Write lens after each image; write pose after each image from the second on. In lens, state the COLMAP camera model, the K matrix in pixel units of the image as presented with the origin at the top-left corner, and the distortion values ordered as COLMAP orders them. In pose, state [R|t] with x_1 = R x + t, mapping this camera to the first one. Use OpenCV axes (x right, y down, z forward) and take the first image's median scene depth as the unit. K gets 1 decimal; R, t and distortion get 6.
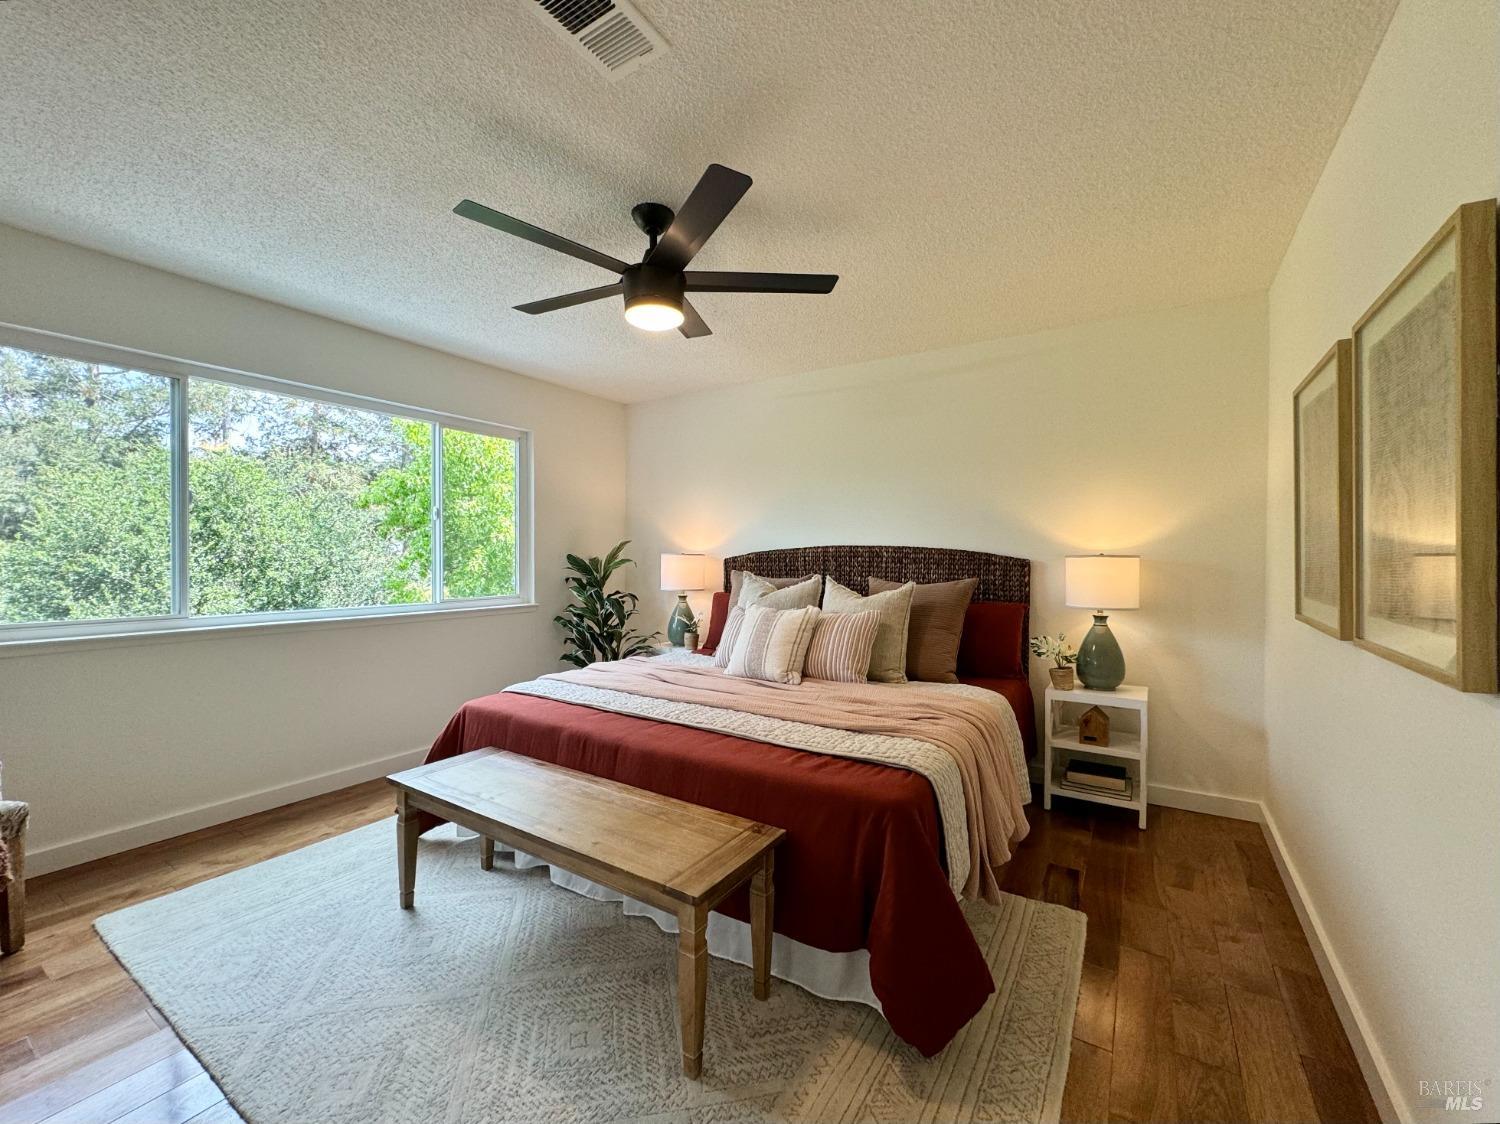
lens RADIAL K [[613.6, 0, 743.3], [0, 613.6, 544.8], [0, 0, 1]] dist [-0.000474, 0.000006]
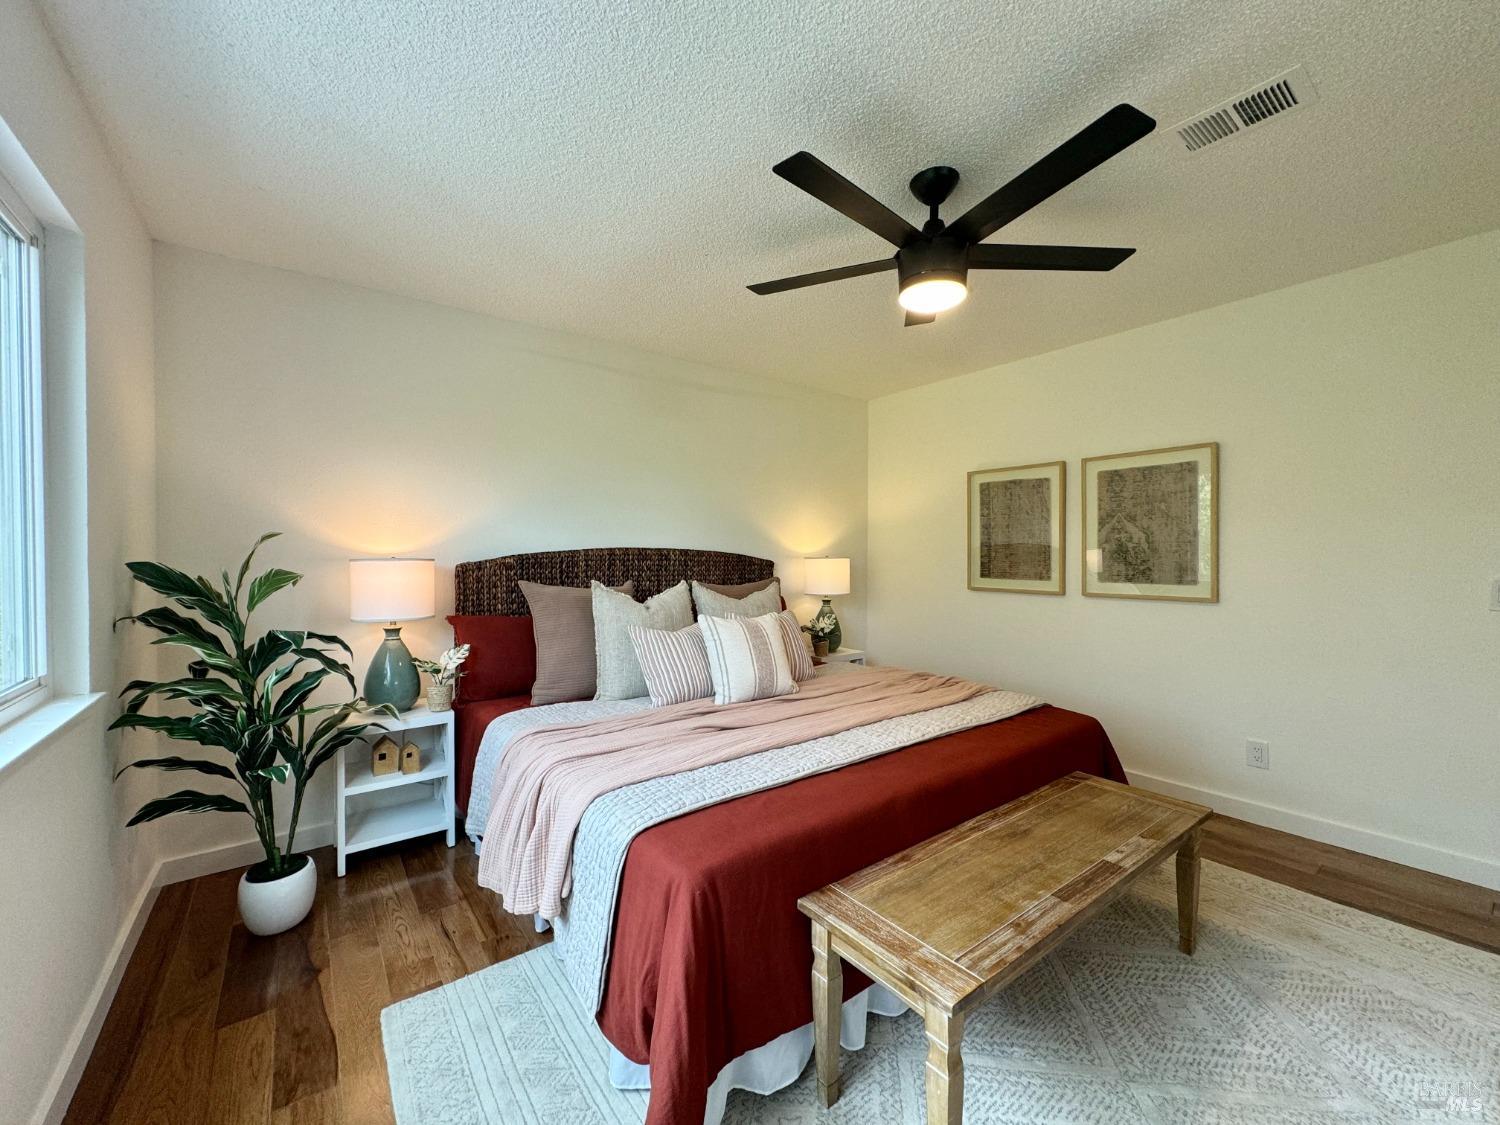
lens RADIAL K [[612.8, 0, 750.0], [0, 612.8, 562.5], [0, 0, 1]] dist [-0.017353, 0.000069]
pose [[0.342444, -0.003576, 0.939531, -0.622577], [-0.000651, 0.999992, 0.004044, 0.019966], [-0.939538, -0.001996, 0.342439, 0.573090]]
